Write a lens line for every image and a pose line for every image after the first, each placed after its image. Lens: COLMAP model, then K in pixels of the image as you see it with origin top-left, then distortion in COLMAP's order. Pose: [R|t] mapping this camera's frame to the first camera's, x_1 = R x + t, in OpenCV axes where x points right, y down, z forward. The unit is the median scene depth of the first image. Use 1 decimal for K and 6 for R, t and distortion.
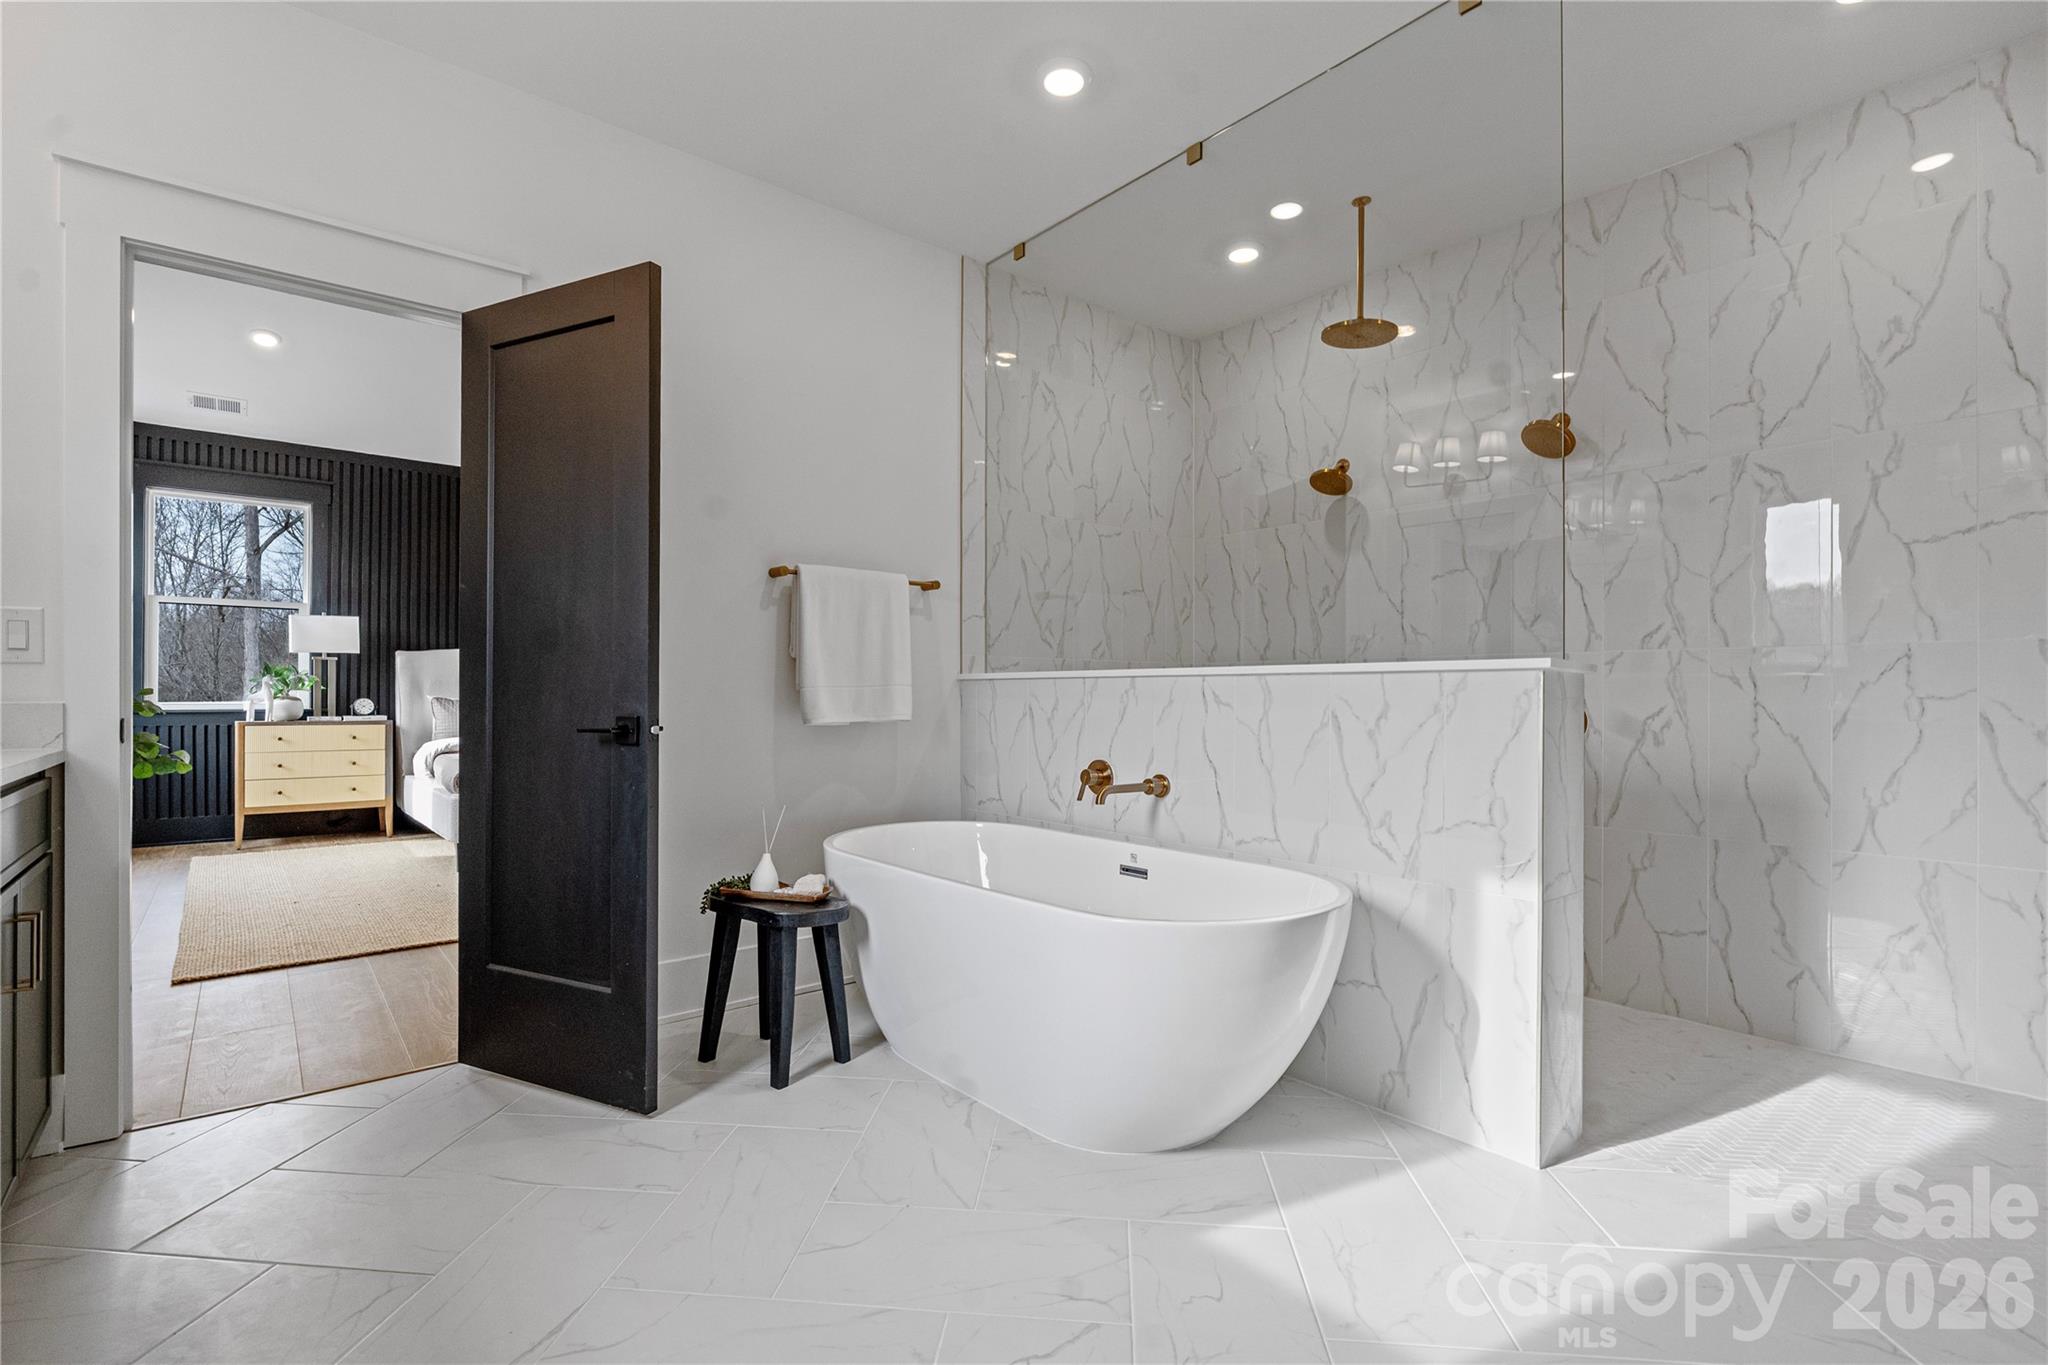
lens RADIAL K [[937.9, 0, 1023.1], [0, 937.9, 690.7], [0, 0, 1]] dist [-0.001590, 0.000515]
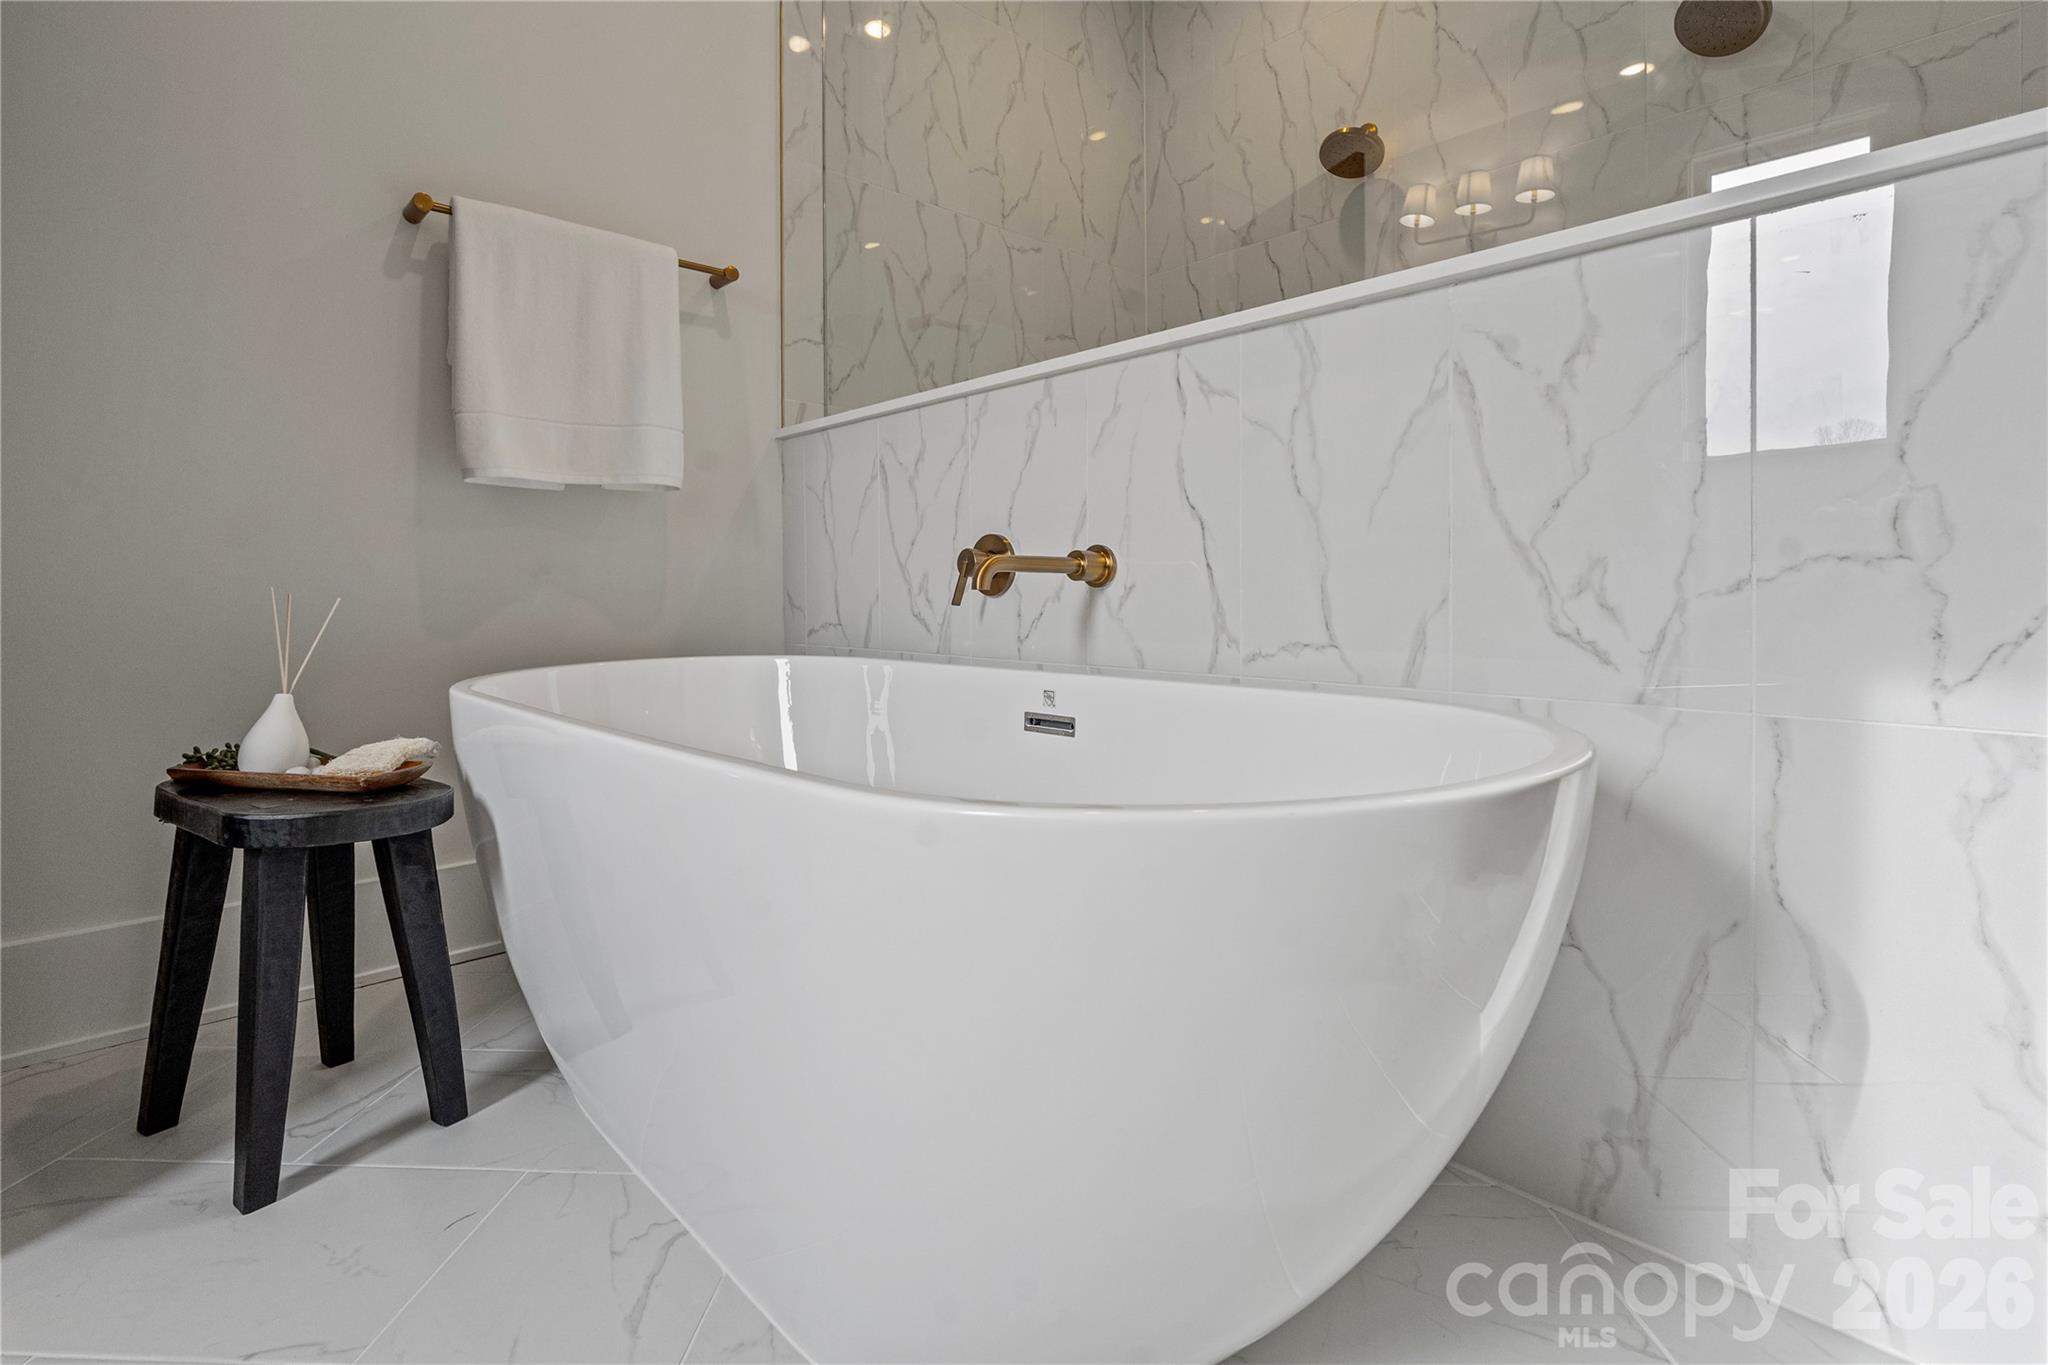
lens RADIAL K [[937.9, 0, 1031.6], [0, 937.9, 599.1], [0, 0, 1]] dist [-0.001590, 0.000515]
pose [[0.997659, -0.009227, 0.067753, 0.064066], [0.008709, 0.999931, 0.007929, 0.104635], [-0.067821, -0.007321, 0.997671, 0.417333]]
